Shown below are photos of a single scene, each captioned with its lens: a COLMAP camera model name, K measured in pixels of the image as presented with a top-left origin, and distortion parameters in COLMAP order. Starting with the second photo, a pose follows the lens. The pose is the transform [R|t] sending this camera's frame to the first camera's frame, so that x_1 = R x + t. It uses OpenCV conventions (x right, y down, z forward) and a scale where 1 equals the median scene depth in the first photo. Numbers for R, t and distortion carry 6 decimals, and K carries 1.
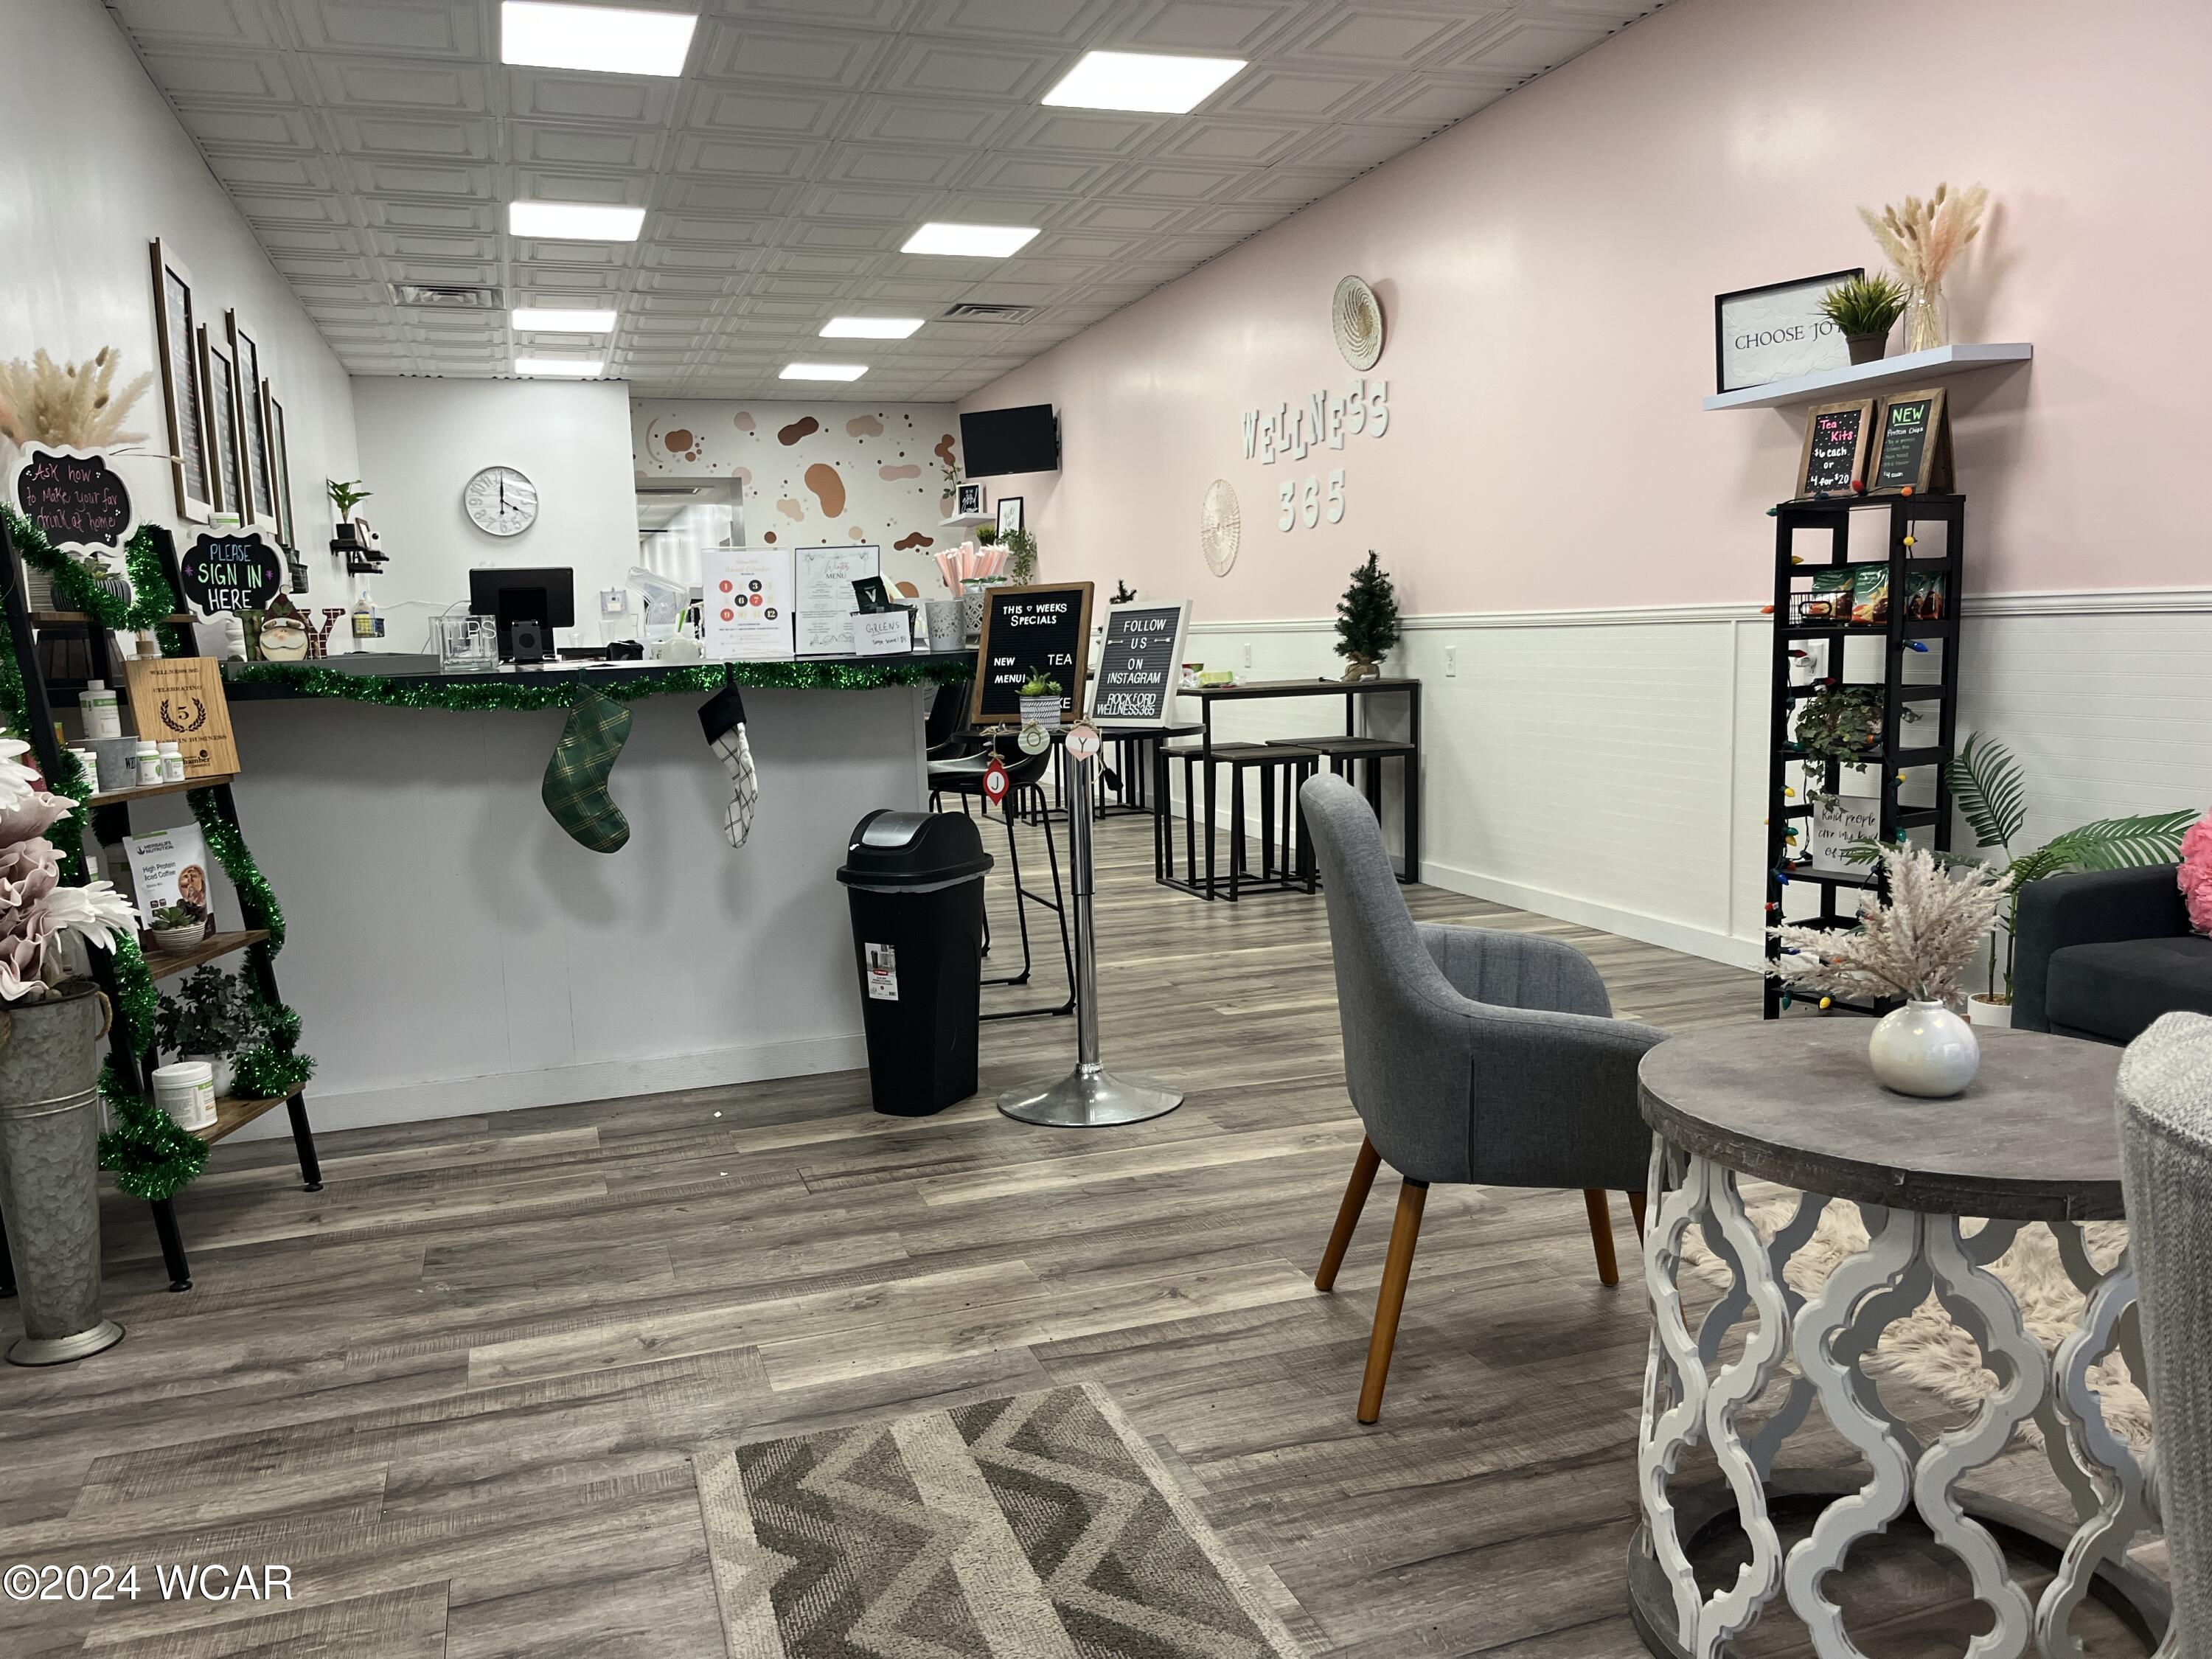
lens RADIAL K [[1630.7, 0, 1106.0], [0, 1630.7, 829.5], [0, 0, 1]] dist [0.044886, -0.068464]
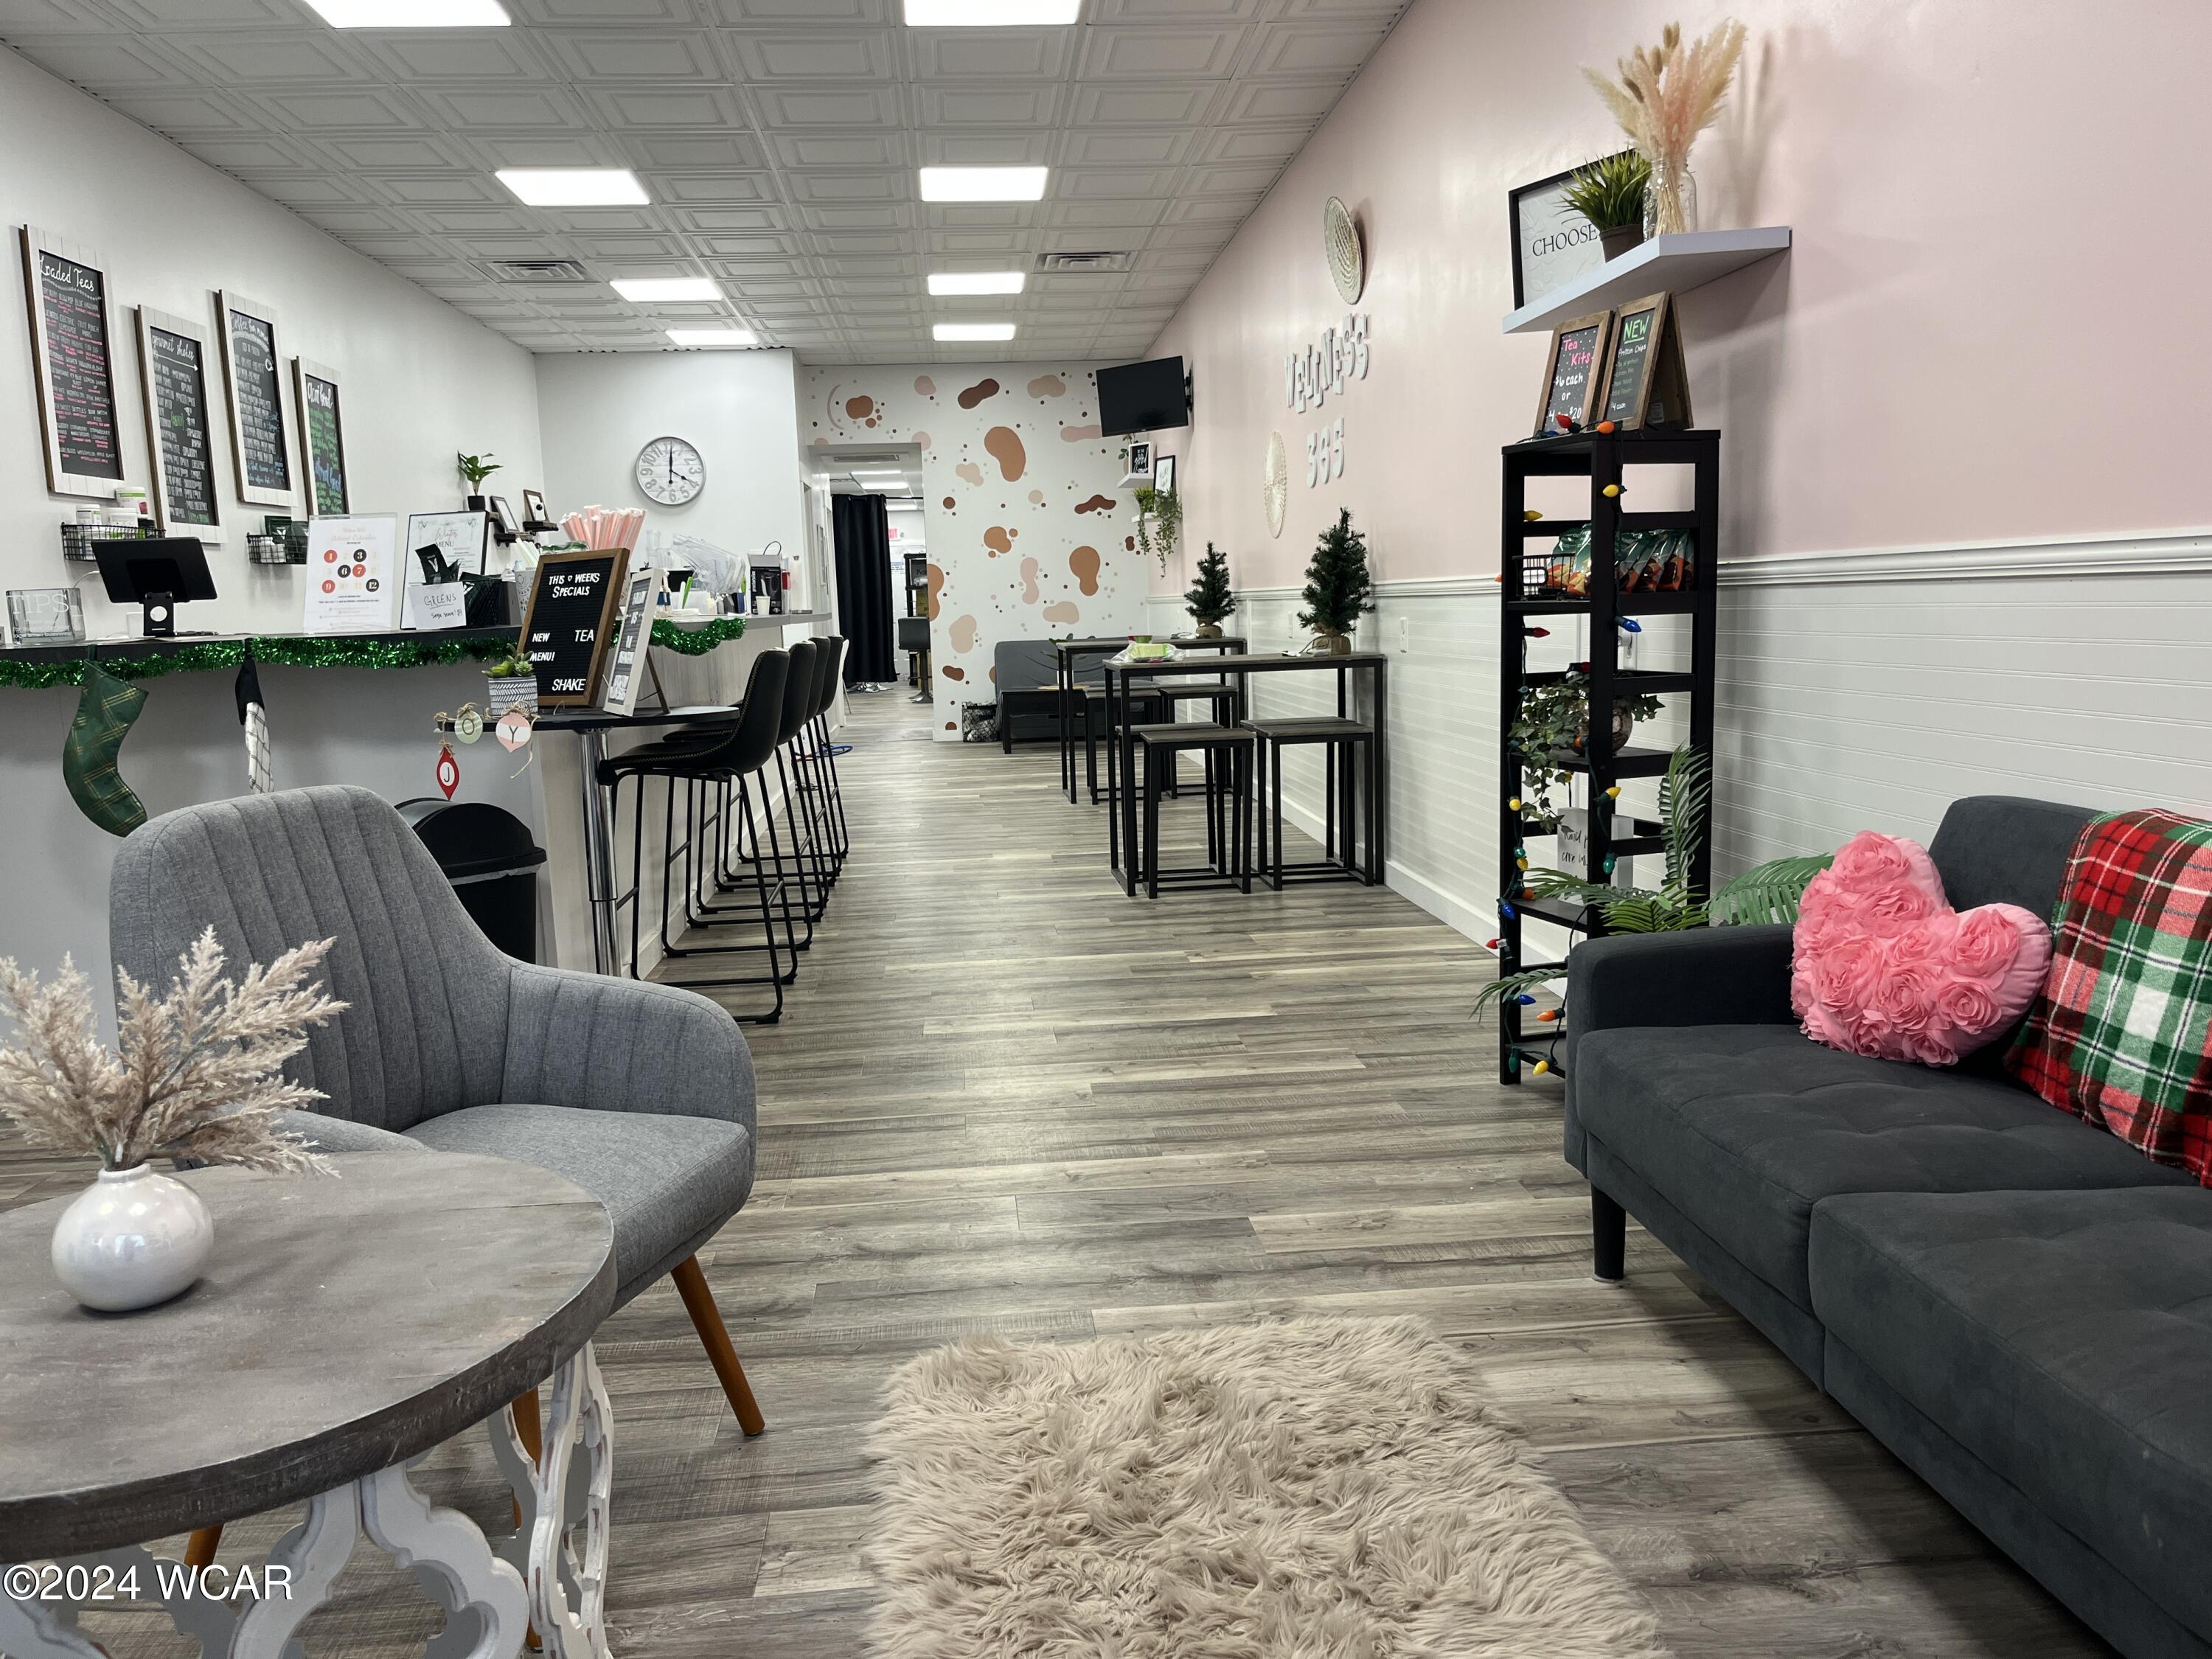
lens RADIAL K [[1643.5, 0, 1106.0], [0, 1643.5, 829.5], [0, 0, 1]] dist [0.024913, -0.060515]
pose [[0.972805, 0.031759, -0.229439, 0.261414], [-0.026937, 0.999346, 0.024121, -0.015663], [0.230055, -0.017285, 0.973024, 0.105448]]
